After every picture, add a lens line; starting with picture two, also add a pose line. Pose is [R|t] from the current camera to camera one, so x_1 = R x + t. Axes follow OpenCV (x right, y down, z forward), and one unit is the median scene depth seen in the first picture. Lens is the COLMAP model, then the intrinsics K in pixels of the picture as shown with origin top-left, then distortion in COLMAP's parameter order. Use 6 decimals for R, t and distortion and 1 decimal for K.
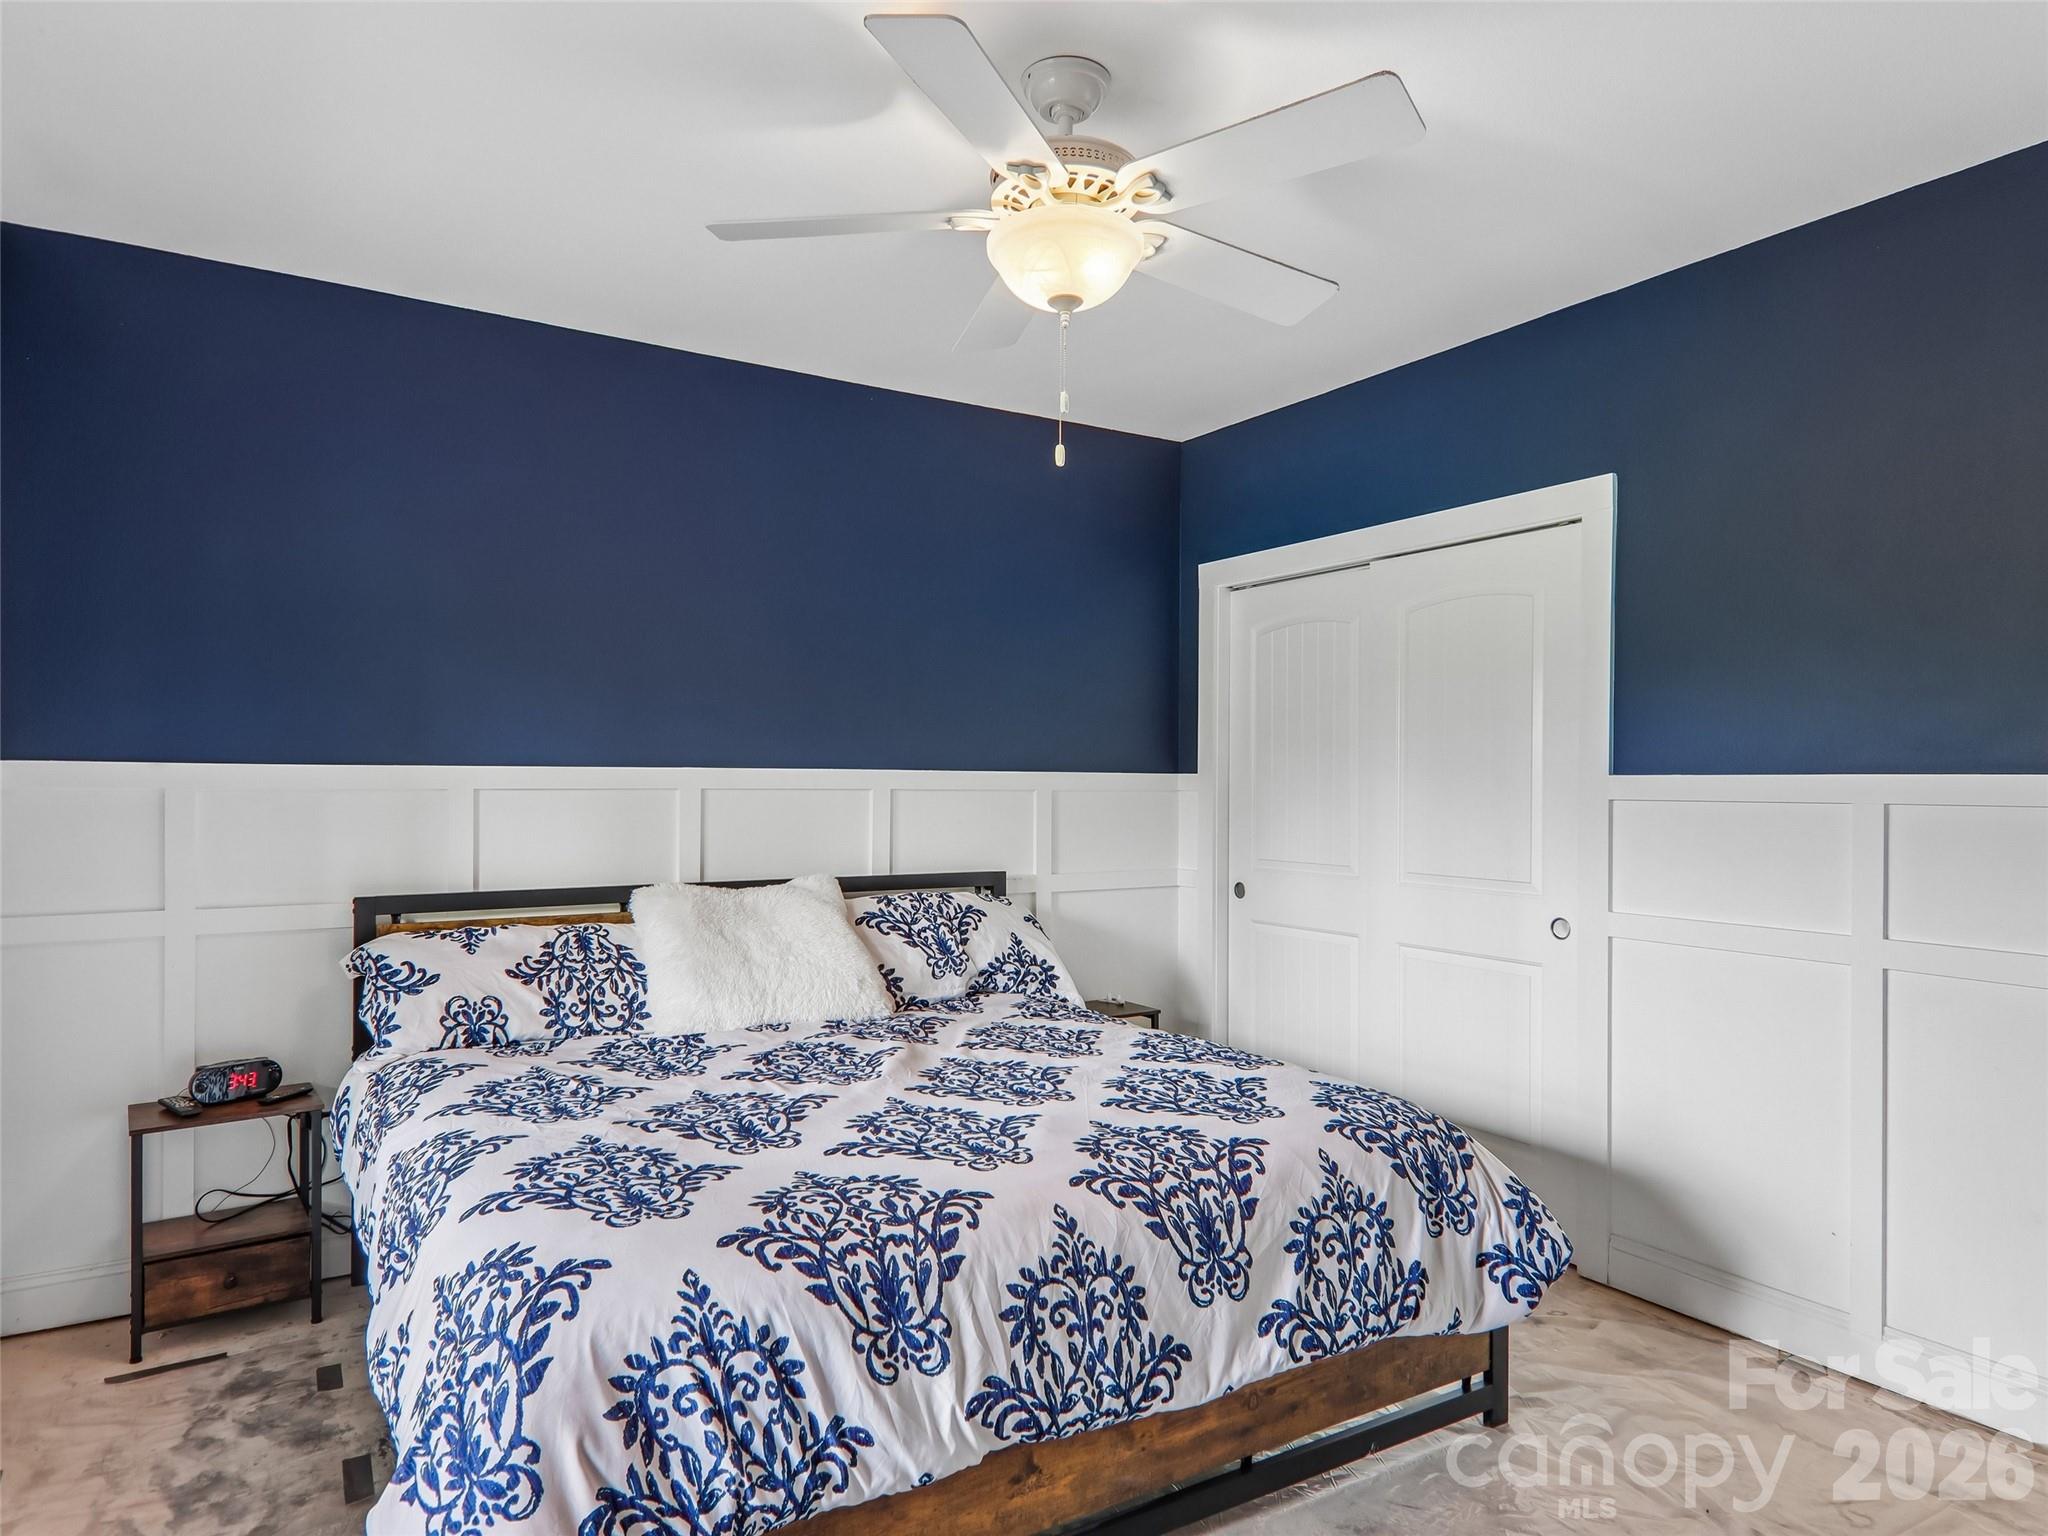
lens RADIAL K [[1321.0, 0, 1026.2], [0, 1321.0, 792.9], [0, 0, 1]] dist [0.003404, -0.021237]
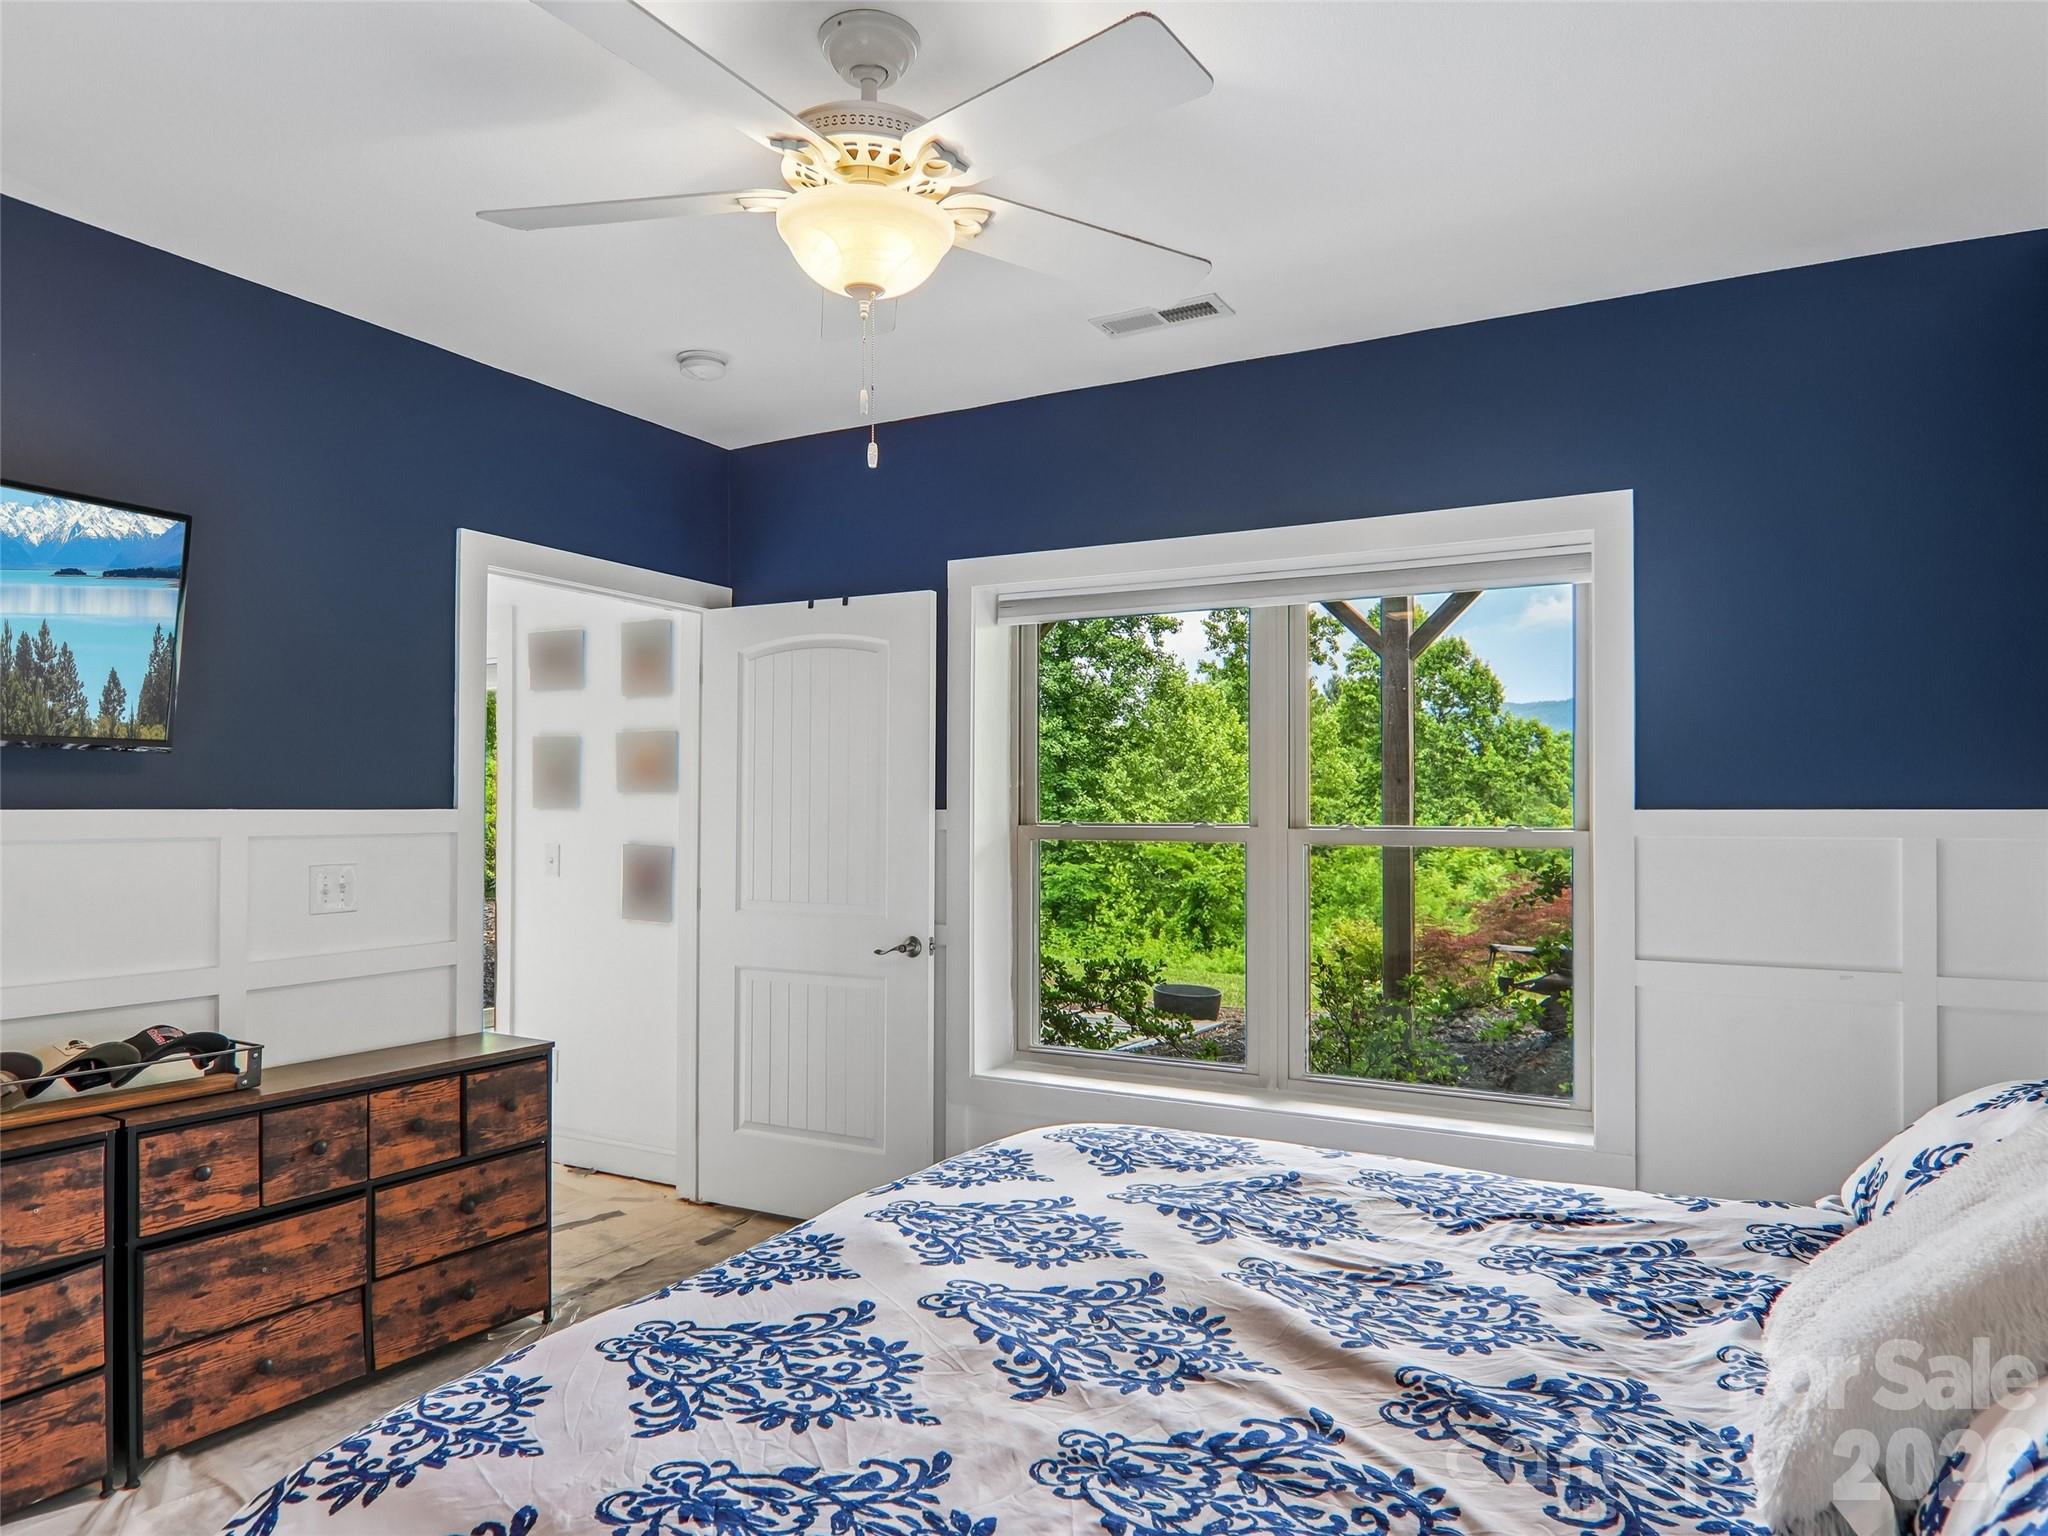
lens RADIAL K [[1321.0, 0, 1026.2], [0, 1321.0, 792.9], [0, 0, 1]] dist [0.003404, -0.021237]
pose [[-0.875725, -0.012220, -0.482655, 0.335496], [-0.012405, 0.999919, -0.002809, -0.029117], [0.482650, 0.003528, -0.875806, 1.713409]]
